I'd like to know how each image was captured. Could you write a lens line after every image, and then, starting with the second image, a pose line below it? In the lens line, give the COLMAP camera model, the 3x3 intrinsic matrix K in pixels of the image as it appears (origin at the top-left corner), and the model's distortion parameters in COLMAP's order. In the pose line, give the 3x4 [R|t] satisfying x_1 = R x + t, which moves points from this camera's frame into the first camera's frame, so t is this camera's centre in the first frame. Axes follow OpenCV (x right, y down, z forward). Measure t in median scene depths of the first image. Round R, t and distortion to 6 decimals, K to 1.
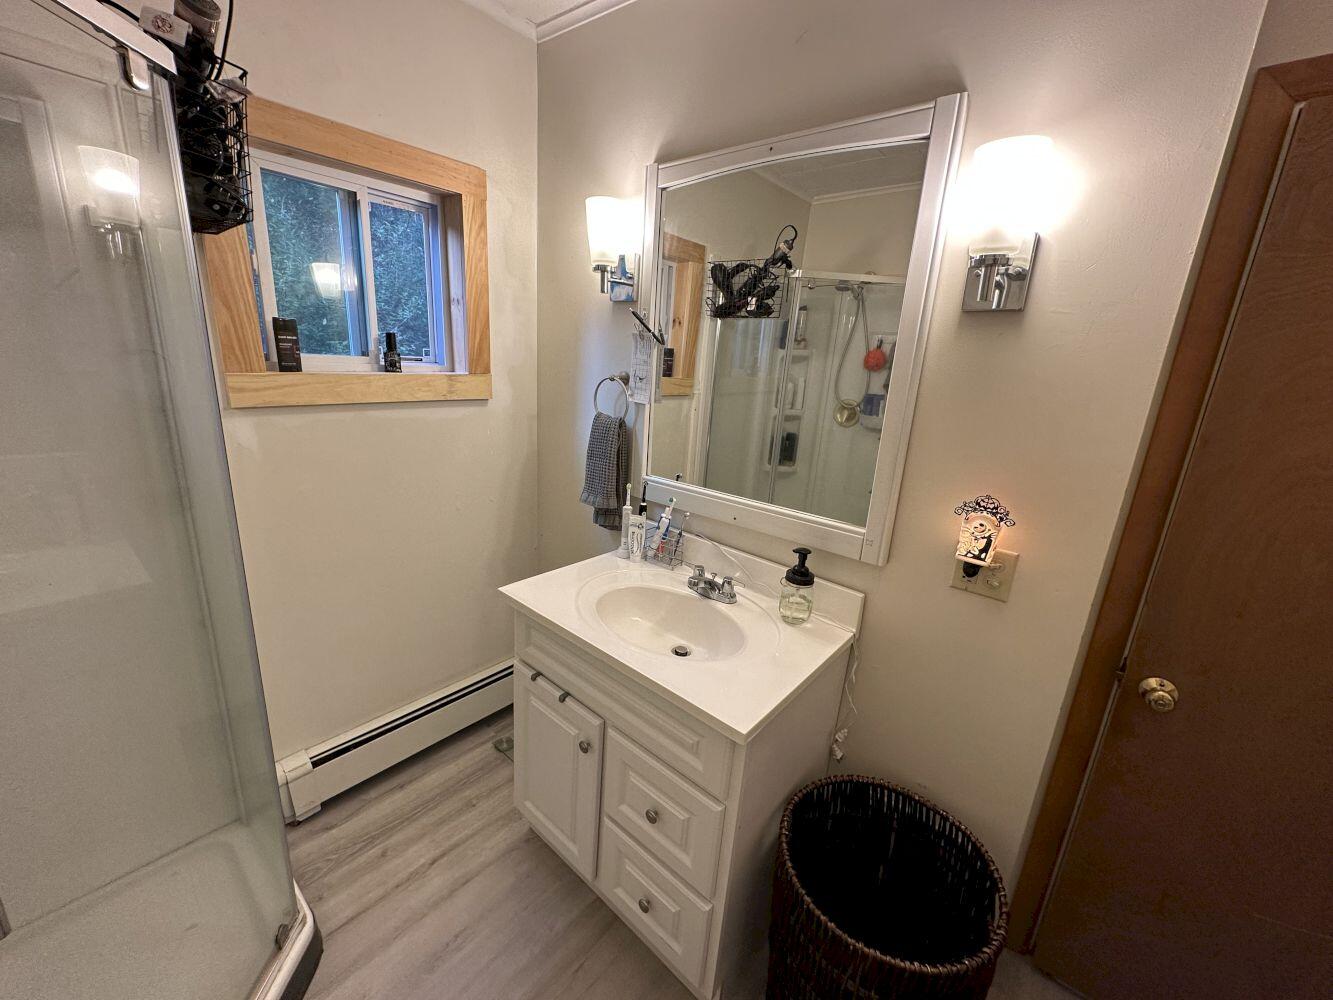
lens RADIAL K [[527.7, 0, 669.1], [0, 527.7, 493.4], [0, 0, 1]] dist [0.001719, 0.000242]
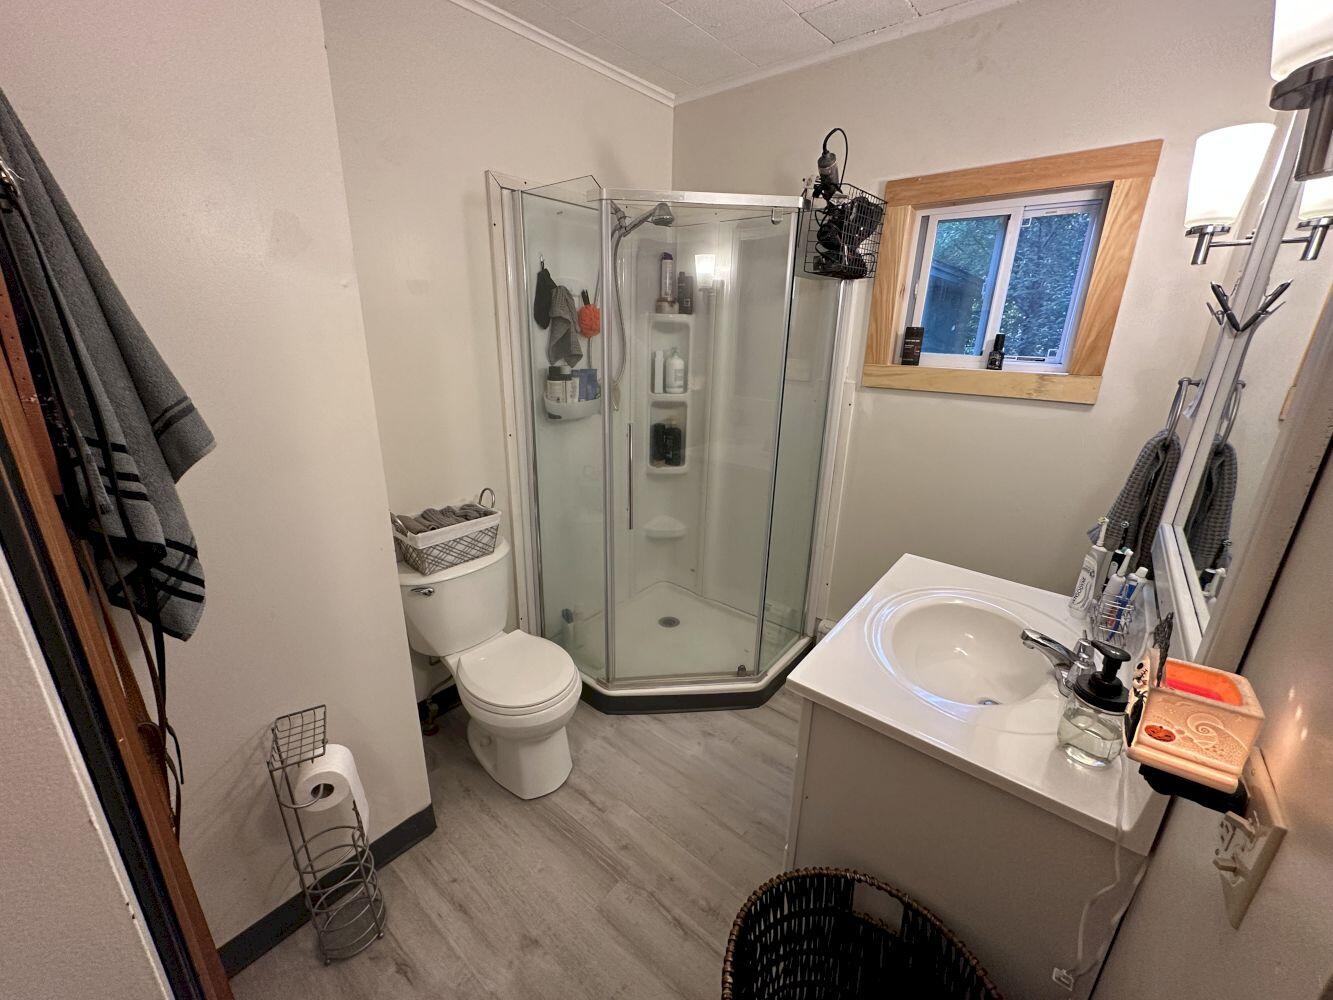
lens RADIAL K [[527.7, 0, 669.1], [0, 527.7, 493.4], [0, 0, 1]] dist [0.001719, 0.000242]
pose [[0.023589, 0.241629, -0.970082, 0.622495], [-0.280133, 0.933076, 0.225600, -0.045200], [0.959671, 0.266430, 0.089698, 0.313073]]
